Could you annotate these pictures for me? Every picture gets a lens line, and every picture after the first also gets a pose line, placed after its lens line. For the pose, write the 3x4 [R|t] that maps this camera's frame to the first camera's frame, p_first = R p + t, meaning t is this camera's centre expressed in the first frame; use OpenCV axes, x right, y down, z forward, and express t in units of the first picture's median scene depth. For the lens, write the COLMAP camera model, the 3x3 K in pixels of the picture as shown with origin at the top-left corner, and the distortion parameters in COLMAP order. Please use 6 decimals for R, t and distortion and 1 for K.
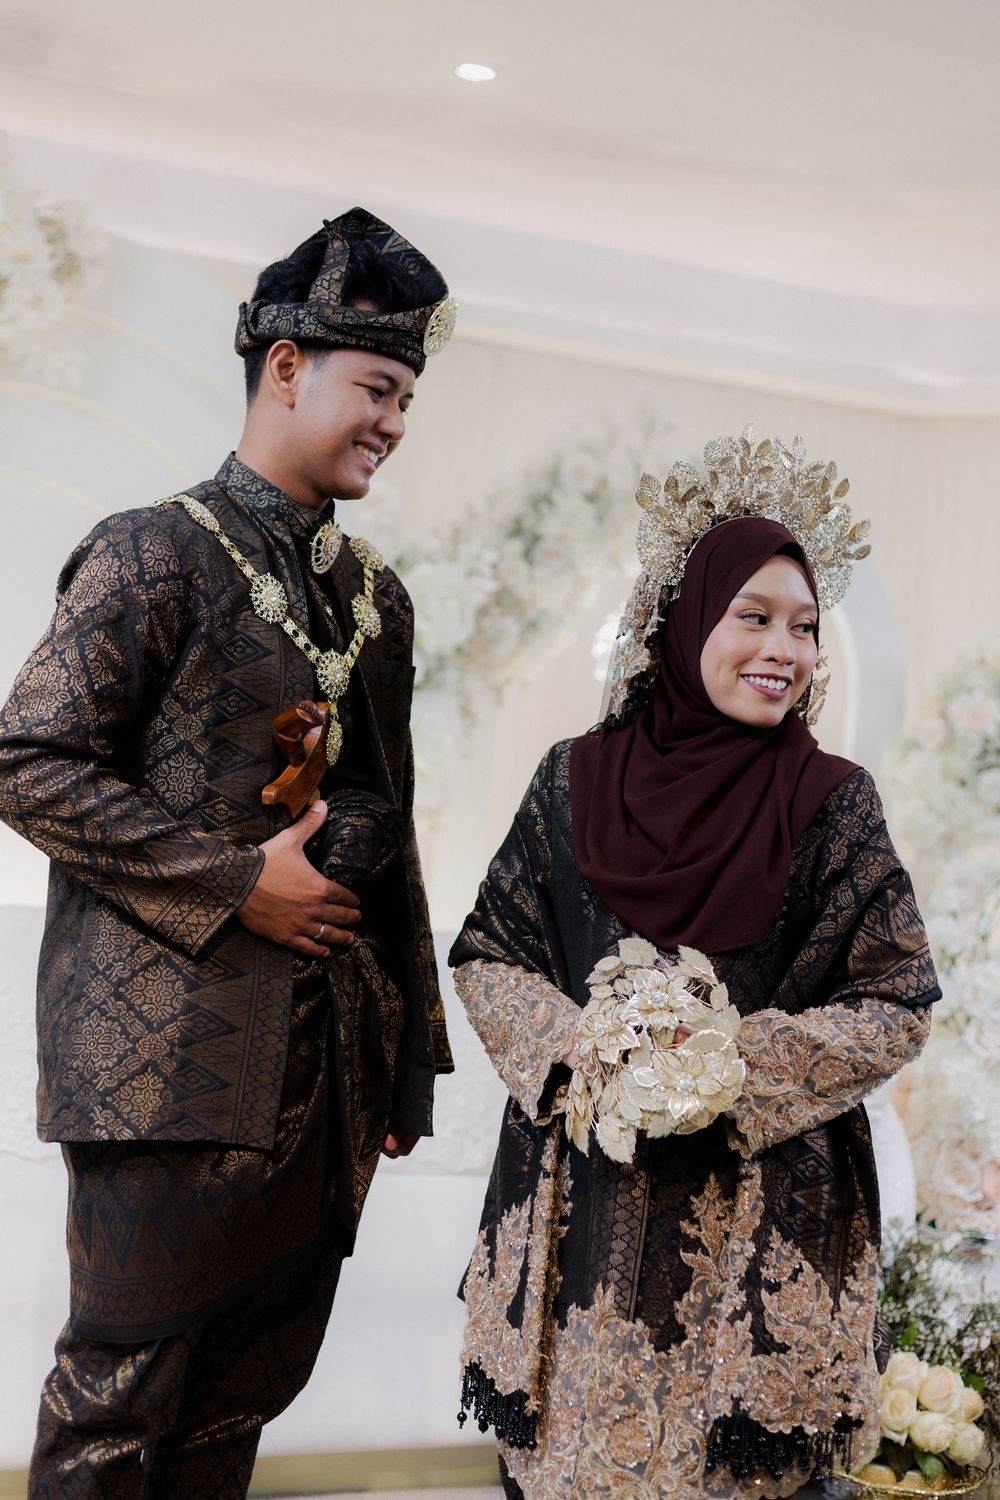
lens RADIAL K [[2335.8, 0, 507.1], [0, 2335.8, 742.4], [0, 0, 1]] dist [-0.030565, 0.000000]
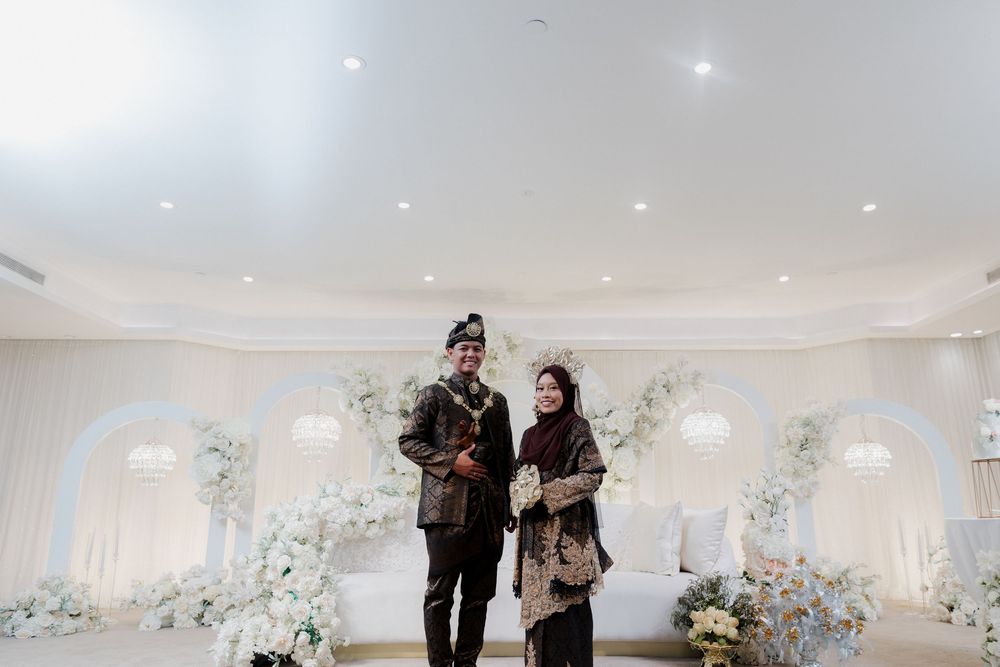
lens RADIAL K [[715.8, 0, 503.3], [0, 715.8, 340.4], [0, 0, 1]] dist [-0.000759, -0.000179]
pose [[0.902566, -0.175020, -0.393374, 0.535758], [0.075348, 0.963758, -0.255916, 0.186892], [0.423908, 0.201342, 0.883042, -0.195514]]
